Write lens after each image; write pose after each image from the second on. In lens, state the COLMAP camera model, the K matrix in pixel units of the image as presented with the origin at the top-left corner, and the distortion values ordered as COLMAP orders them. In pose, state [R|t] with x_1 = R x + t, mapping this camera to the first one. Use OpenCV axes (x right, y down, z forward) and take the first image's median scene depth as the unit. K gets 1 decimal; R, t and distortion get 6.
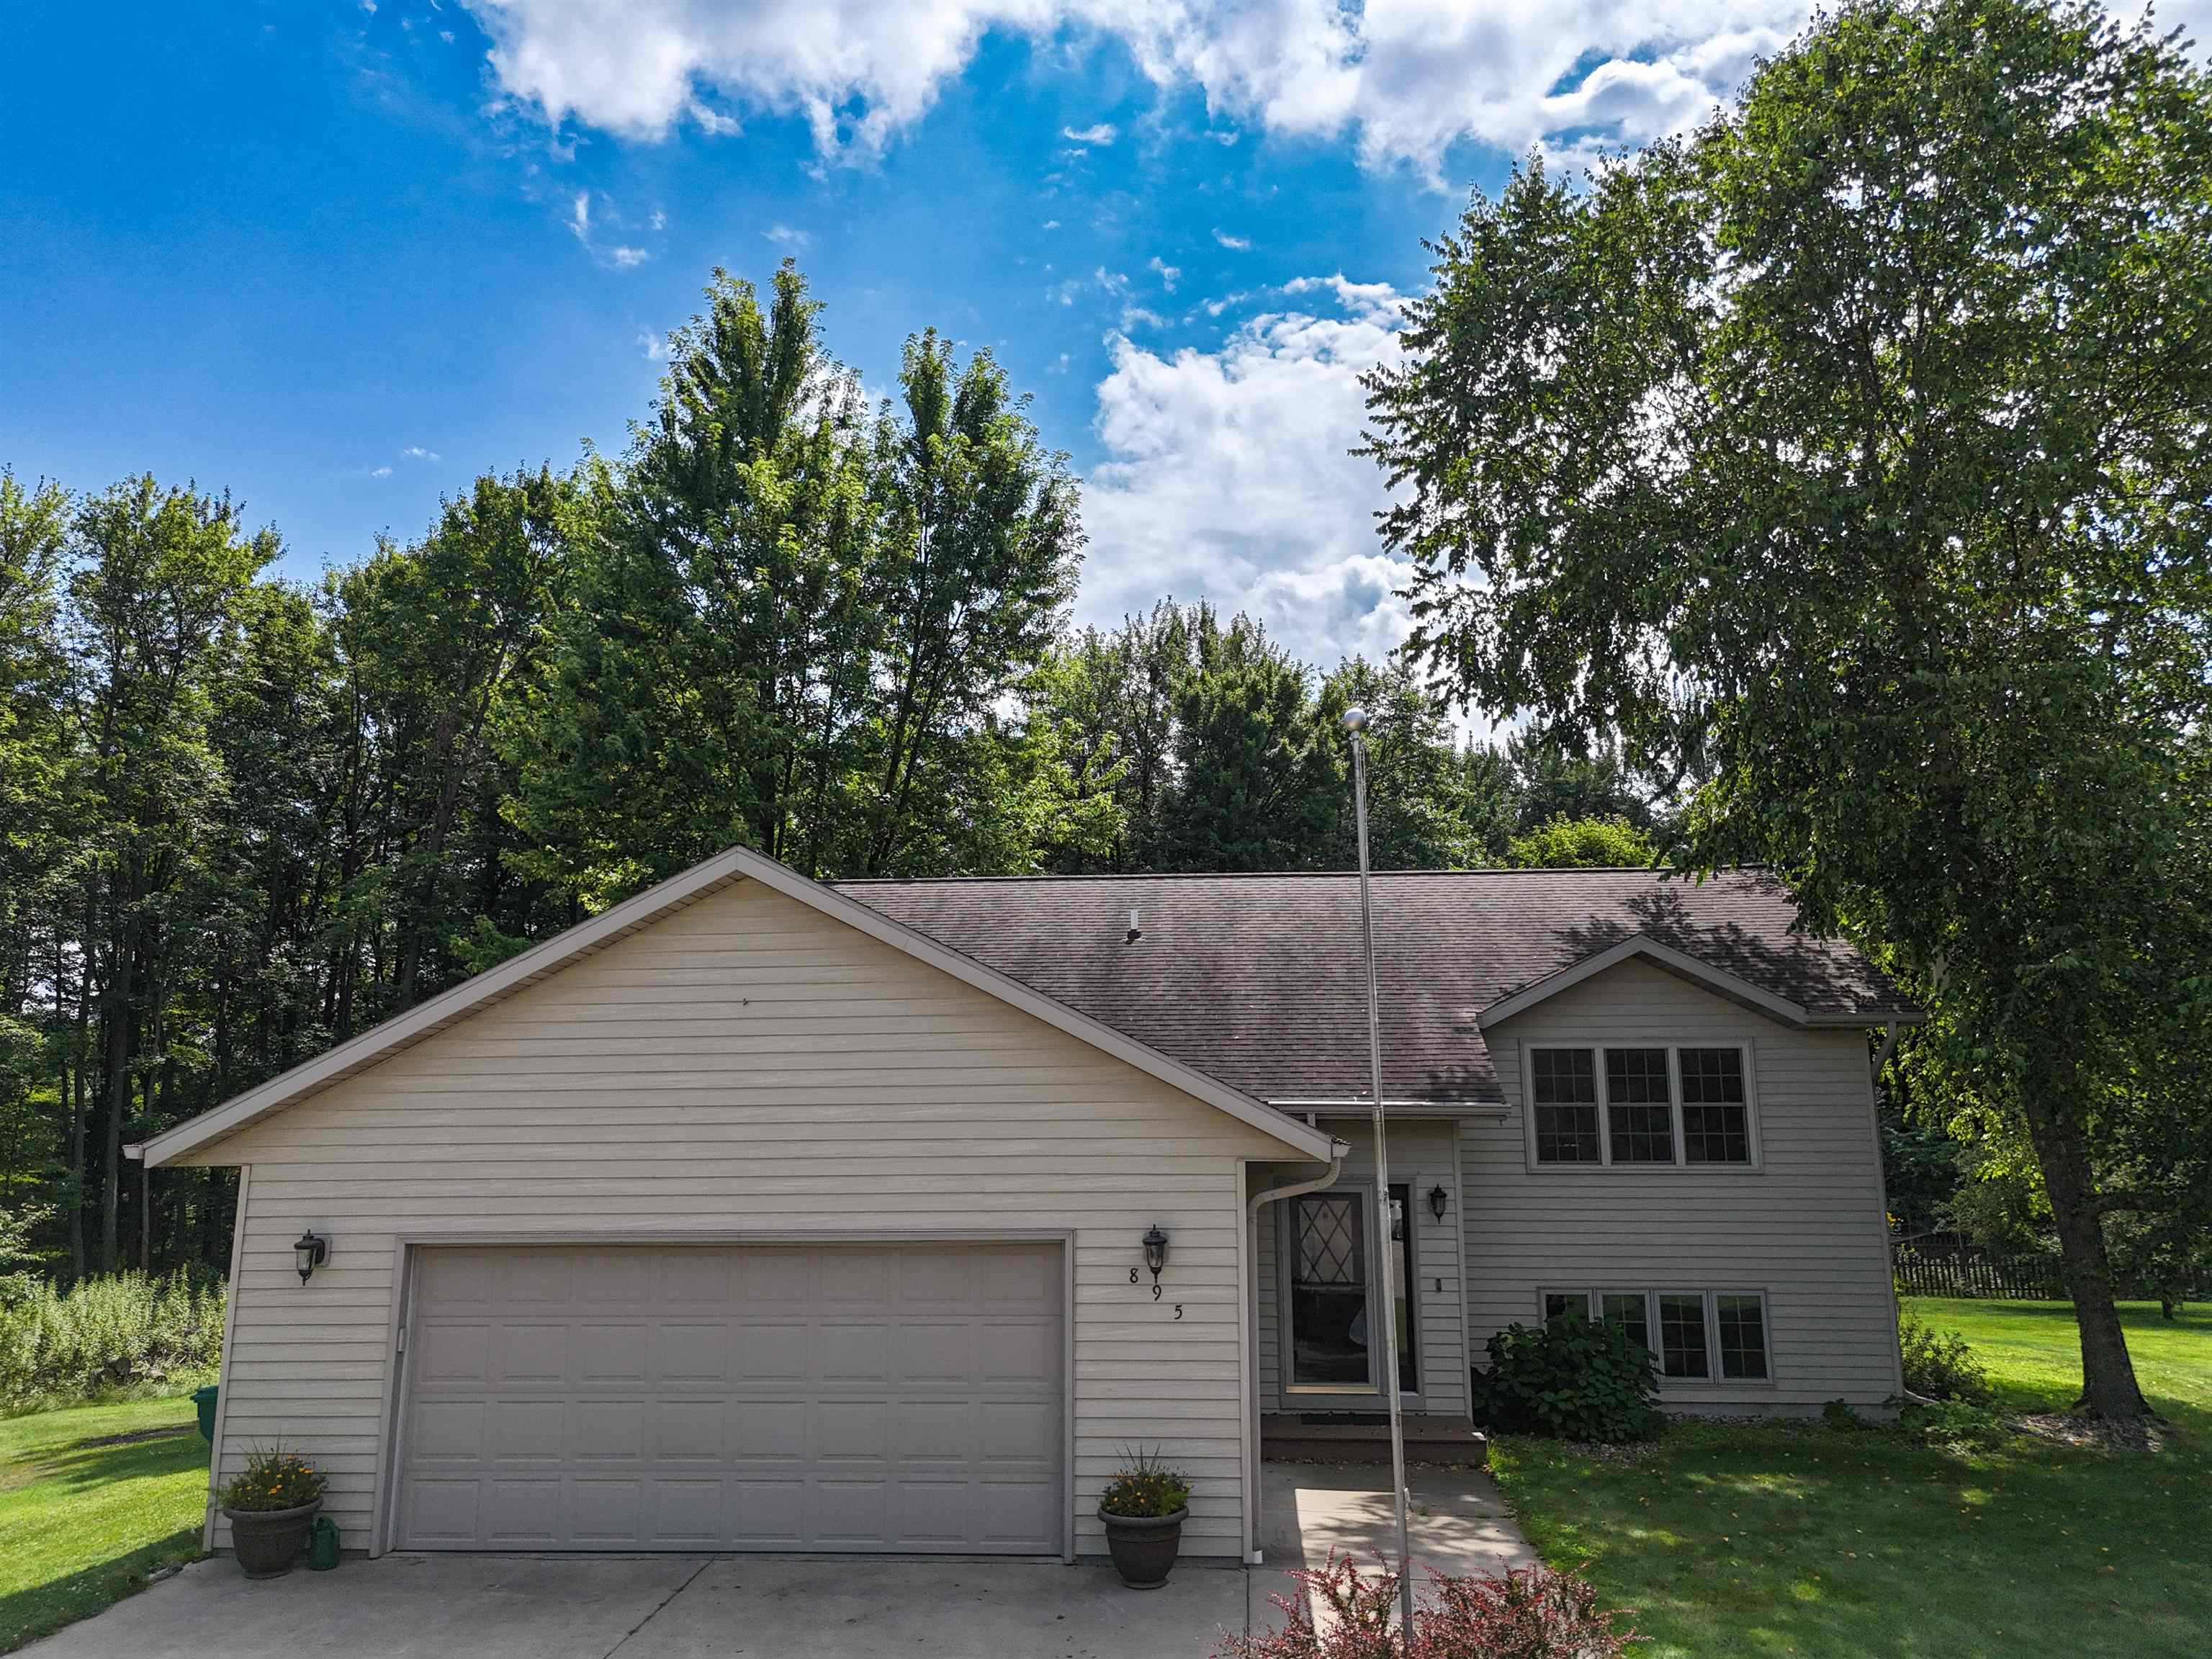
lens RADIAL K [[1614.8, 0, 1081.8], [0, 1614.8, 823.4], [0, 0, 1]] dist [0.024221, -0.001618]
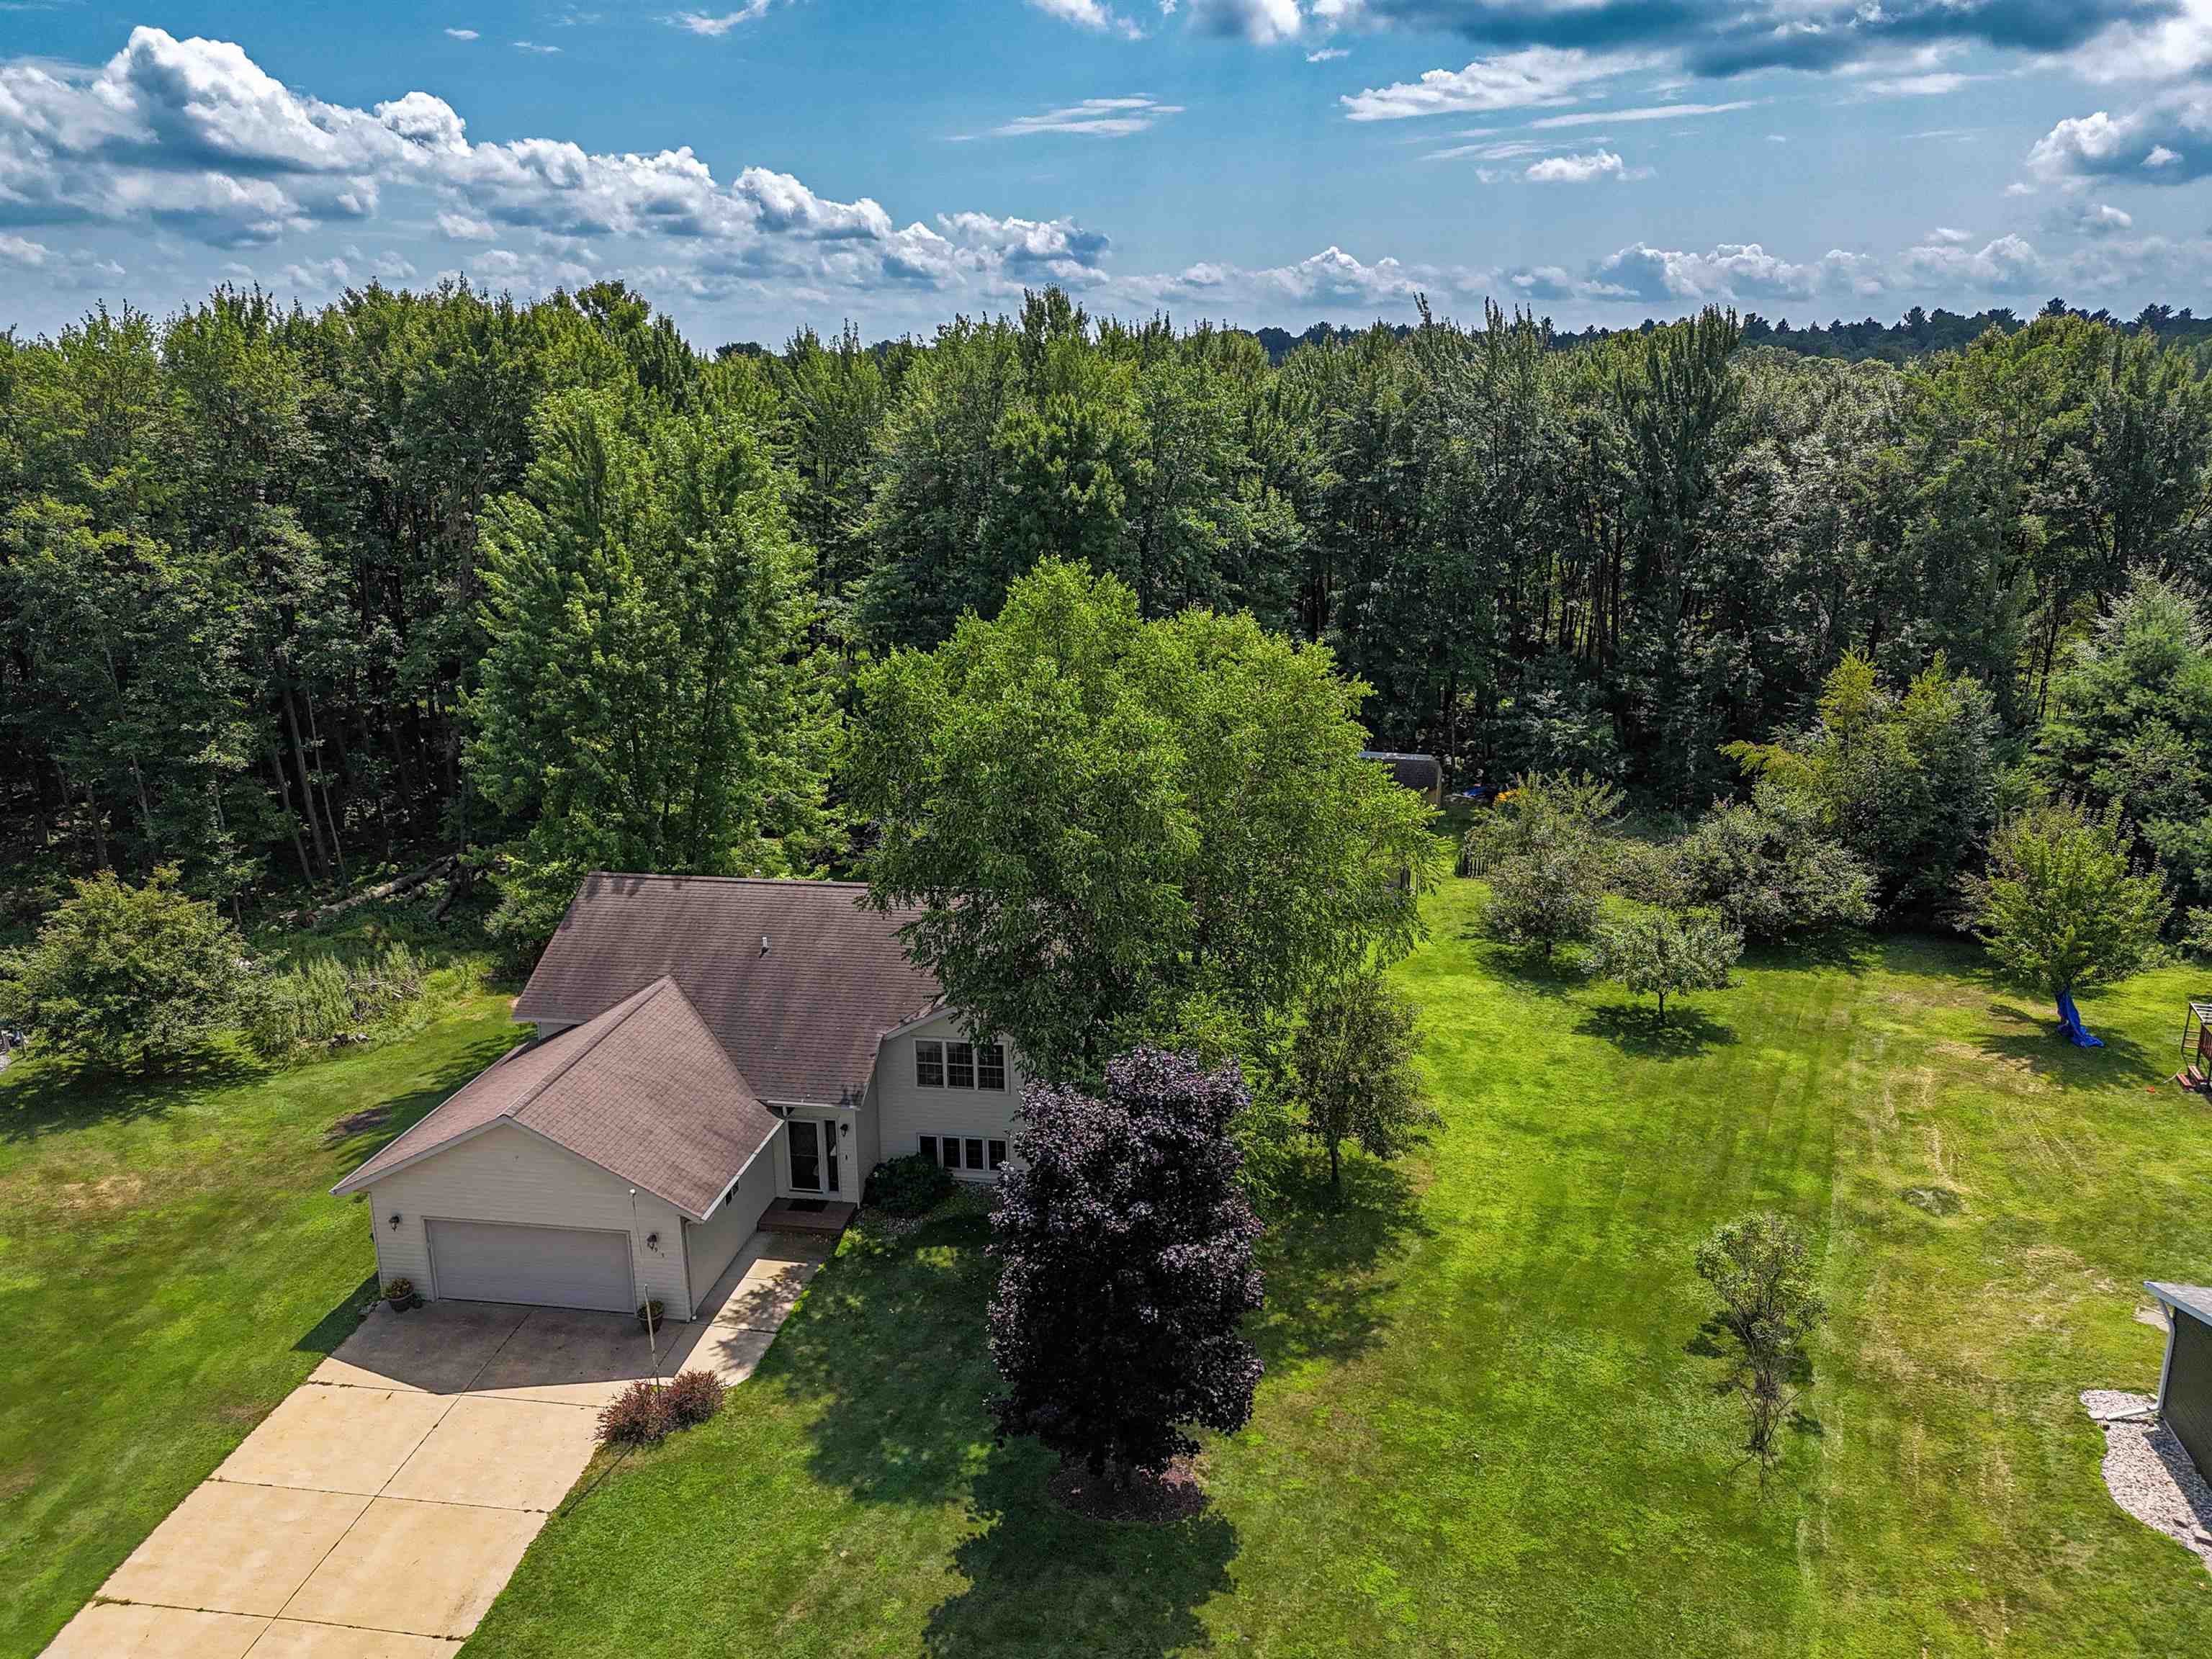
lens RADIAL K [[1602.1, 0, 1106.0], [0, 1602.1, 829.5], [0, 0, 1]] dist [0.021389, 0.001641]
pose [[0.997299, 0.012916, -0.072307, 0.757212], [0.022233, 0.885152, 0.464770, -1.245538], [0.070005, -0.465122, 0.882474, -0.880462]]
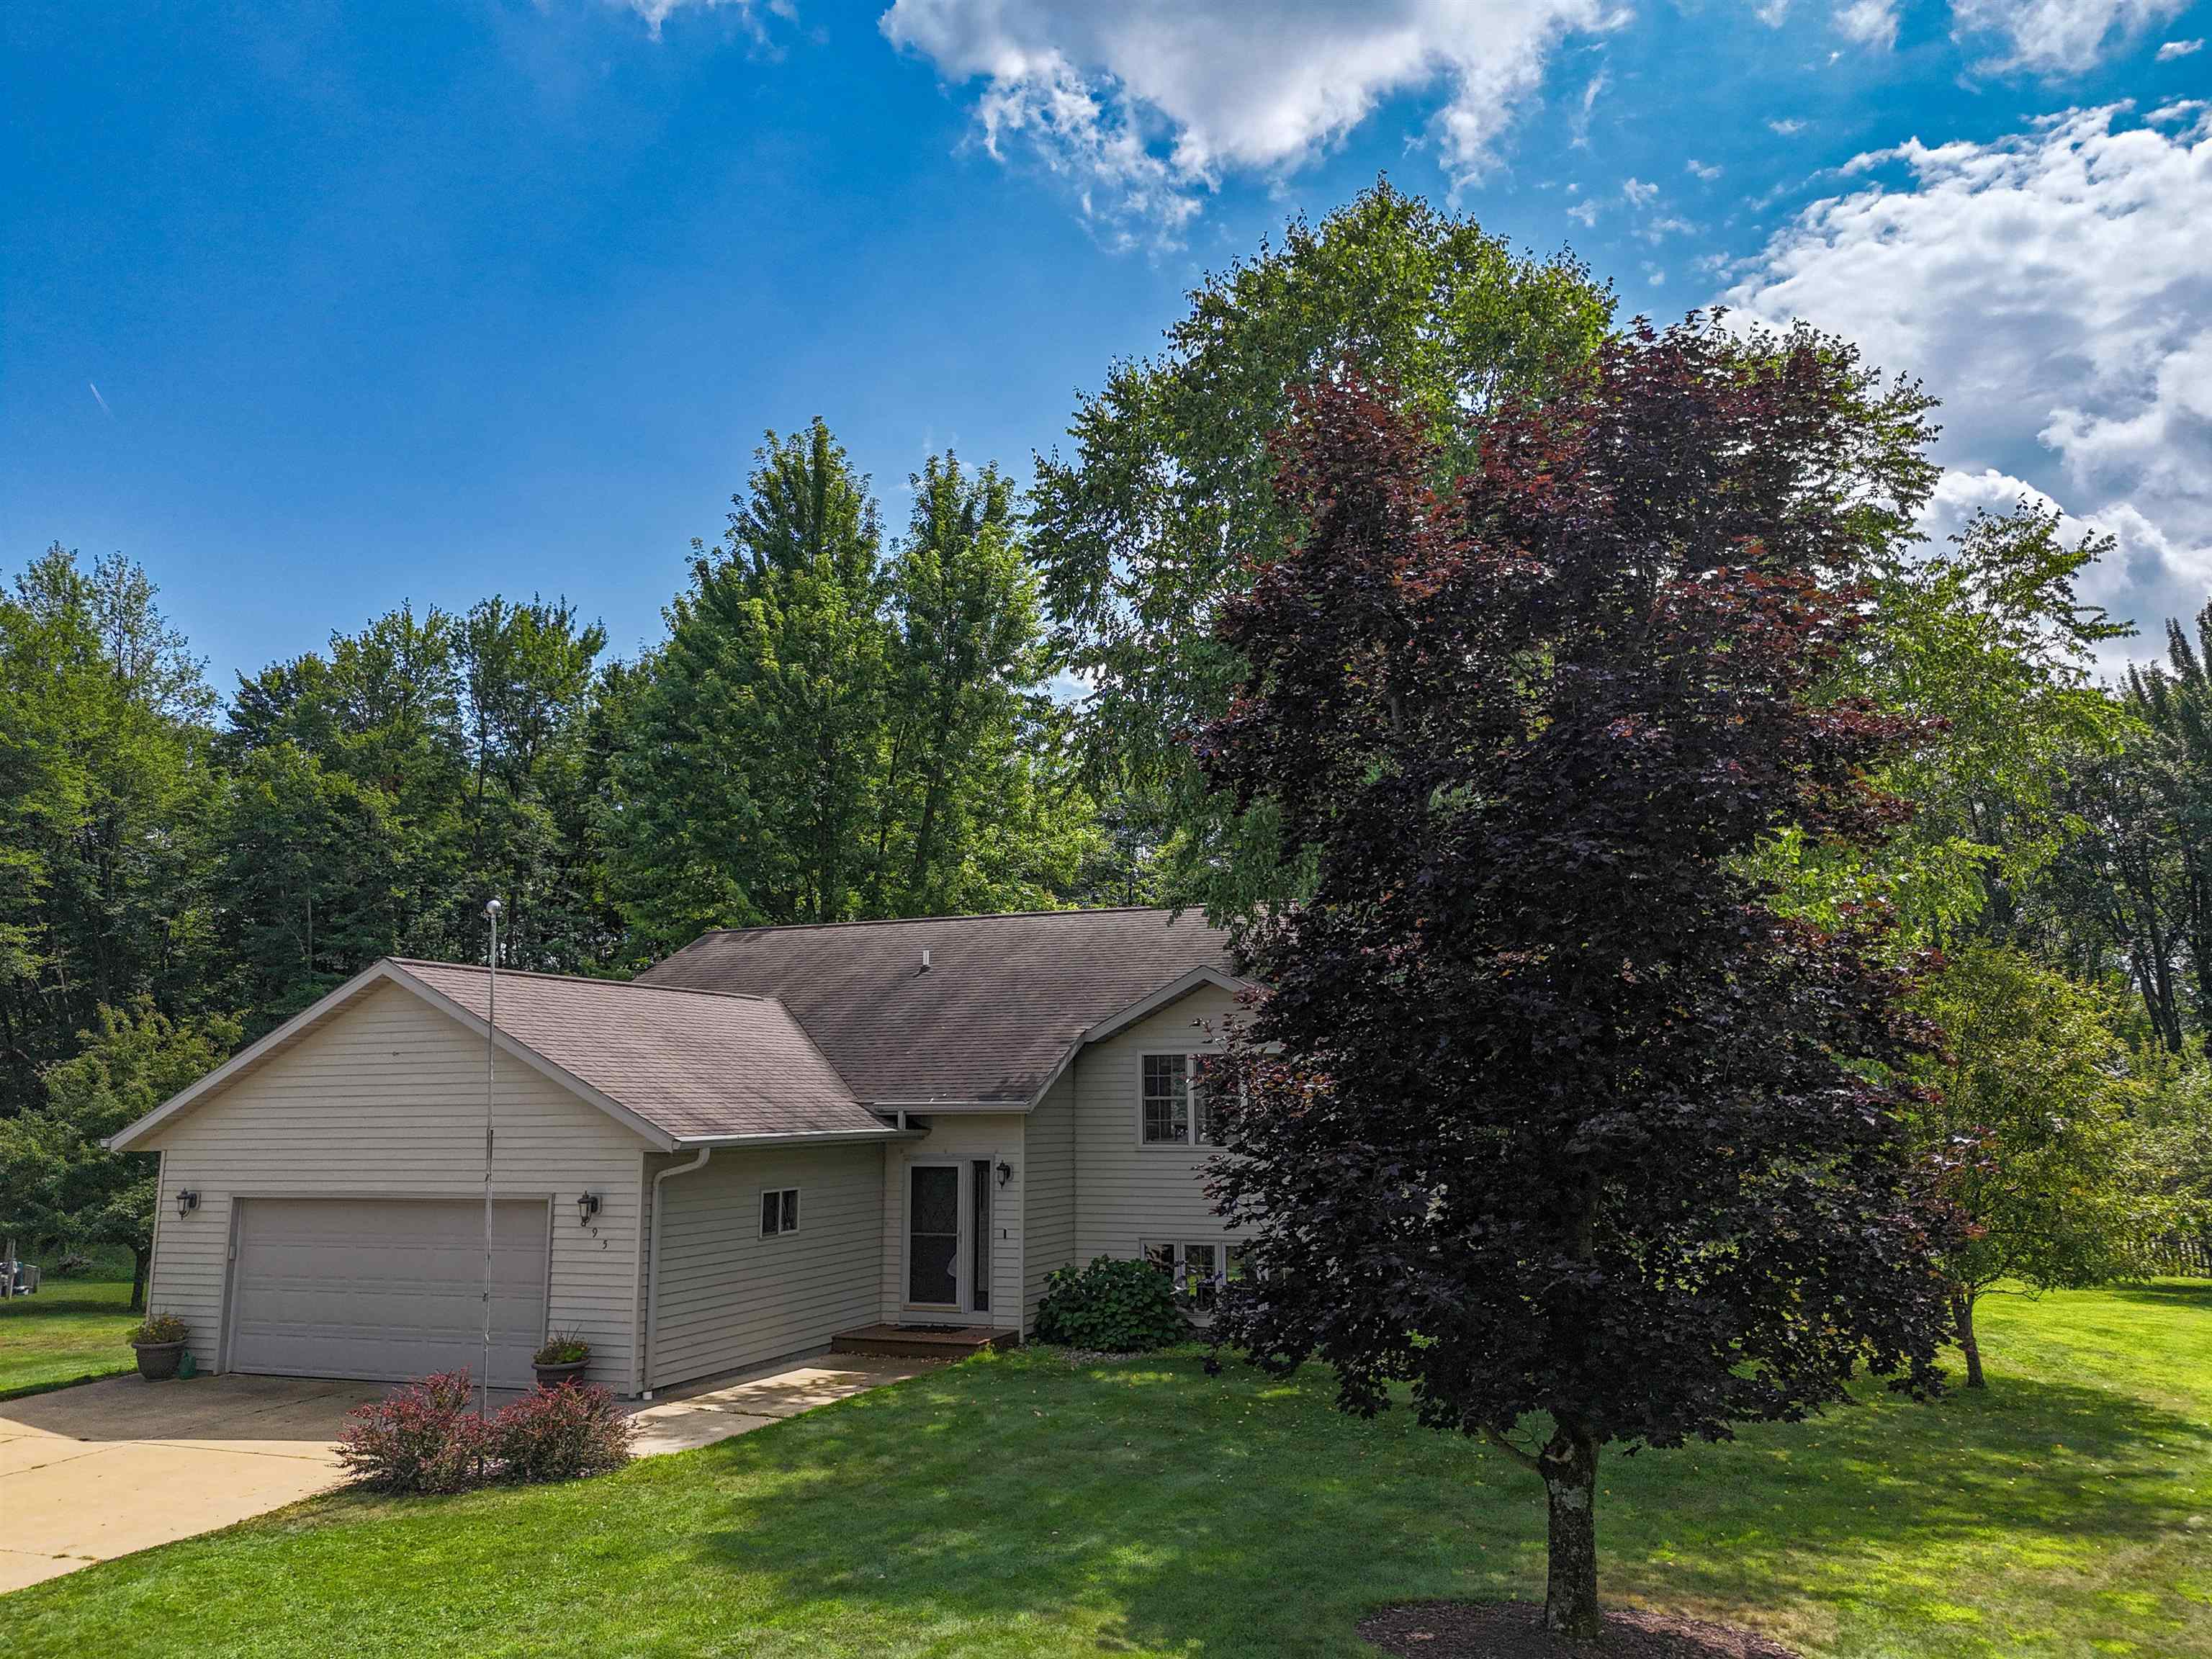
lens RADIAL K [[1602.1, 0, 1106.0], [0, 1602.1, 829.5], [0, 0, 1]] dist [0.021389, 0.001641]
pose [[0.958669, -0.051044, -0.279908, 0.666920], [0.058114, 0.998165, 0.017013, -0.071822], [0.278526, -0.032576, 0.959876, -0.252727]]
